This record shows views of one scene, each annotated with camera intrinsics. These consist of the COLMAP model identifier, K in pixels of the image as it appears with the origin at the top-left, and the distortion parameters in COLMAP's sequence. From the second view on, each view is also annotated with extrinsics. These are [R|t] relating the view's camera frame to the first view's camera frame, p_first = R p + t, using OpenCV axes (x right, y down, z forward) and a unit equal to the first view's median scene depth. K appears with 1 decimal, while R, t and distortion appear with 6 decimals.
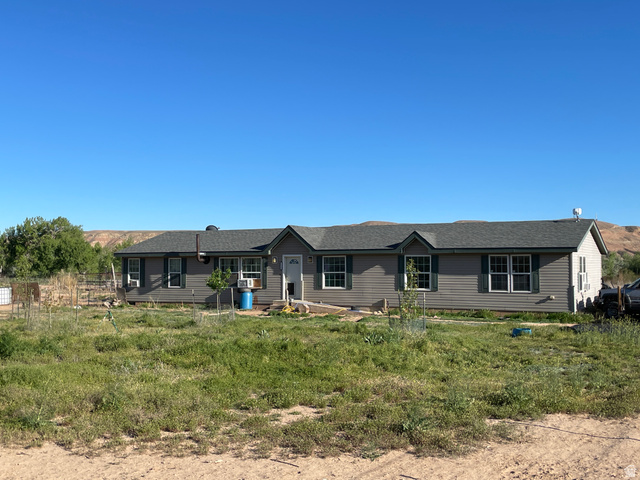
lens RADIAL K [[738.9, 0, 320.0], [0, 738.9, 240.0], [0, 0, 1]] dist [0.157727, 0.001236]
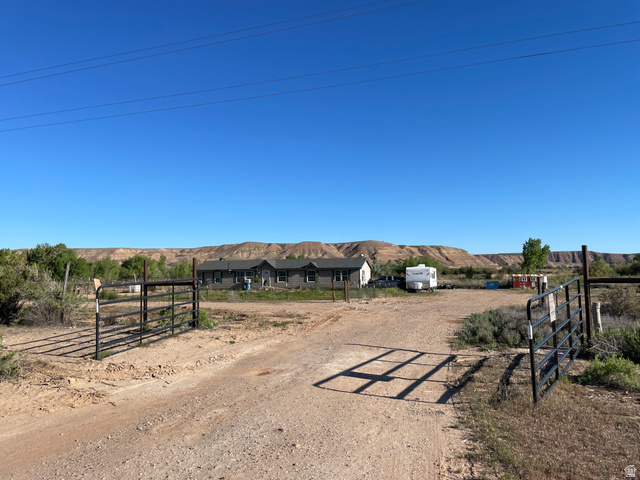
lens RADIAL K [[483.1, 0, 320.0], [0, 483.1, 240.0], [0, 0, 1]] dist [0.001886, 0.000688]
pose [[0.976439, -0.001067, 0.215789, -0.231025], [0.007049, 0.999612, -0.026953, -0.043742], [-0.215677, 0.027839, 0.976068, -0.823763]]
